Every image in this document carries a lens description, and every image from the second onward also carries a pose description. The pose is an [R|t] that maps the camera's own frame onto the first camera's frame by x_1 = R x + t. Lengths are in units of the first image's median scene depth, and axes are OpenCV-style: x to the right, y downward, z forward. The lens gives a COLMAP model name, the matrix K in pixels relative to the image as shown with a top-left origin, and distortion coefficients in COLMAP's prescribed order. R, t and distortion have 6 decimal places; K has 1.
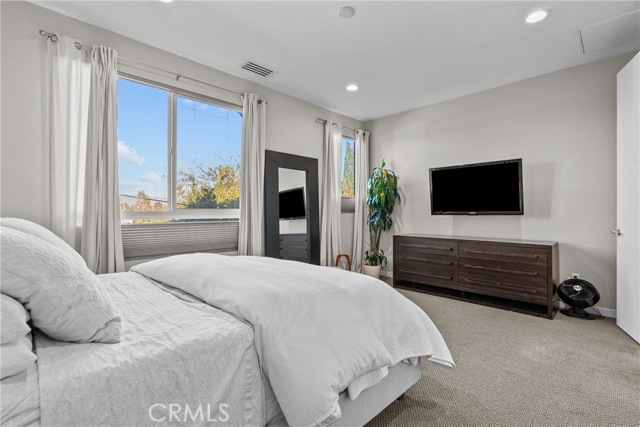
lens RADIAL K [[295.9, 0, 316.1], [0, 295.9, 212.9], [0, 0, 1]] dist [-0.000731, -0.000023]
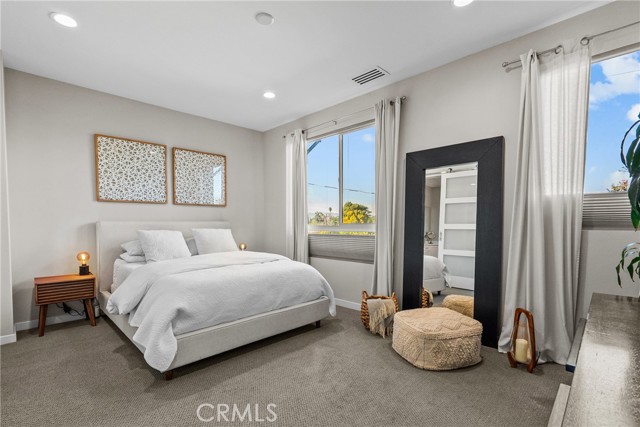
lens RADIAL K [[293.8, 0, 318.5], [0, 293.8, 236.8], [0, 0, 1]] dist [-0.001333, -0.000075]
pose [[0.023963, 0.041744, -0.998841, 0.685092], [0.001495, 0.999125, 0.041792, -0.007580], [0.999712, -0.002495, 0.023879, 0.729004]]
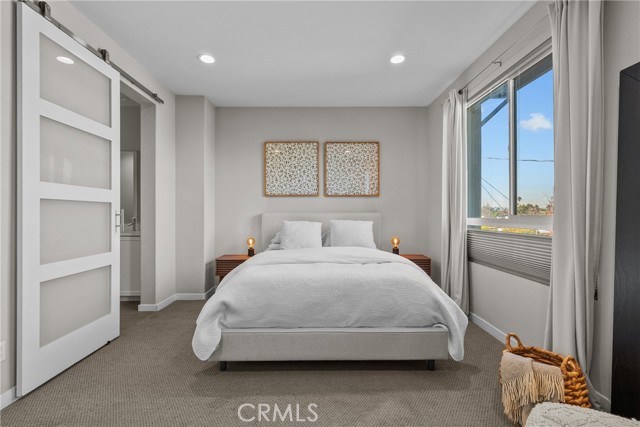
lens RADIAL K [[292.7, 0, 320.0], [0, 292.7, 213.5], [0, 0, 1]] dist [-0.001036, 0.000497]
pose [[-0.679926, -0.005034, -0.733263, 0.416966], [-0.002205, 0.999986, -0.004821, -0.011433], [0.733277, -0.001661, -0.679928, 0.975428]]
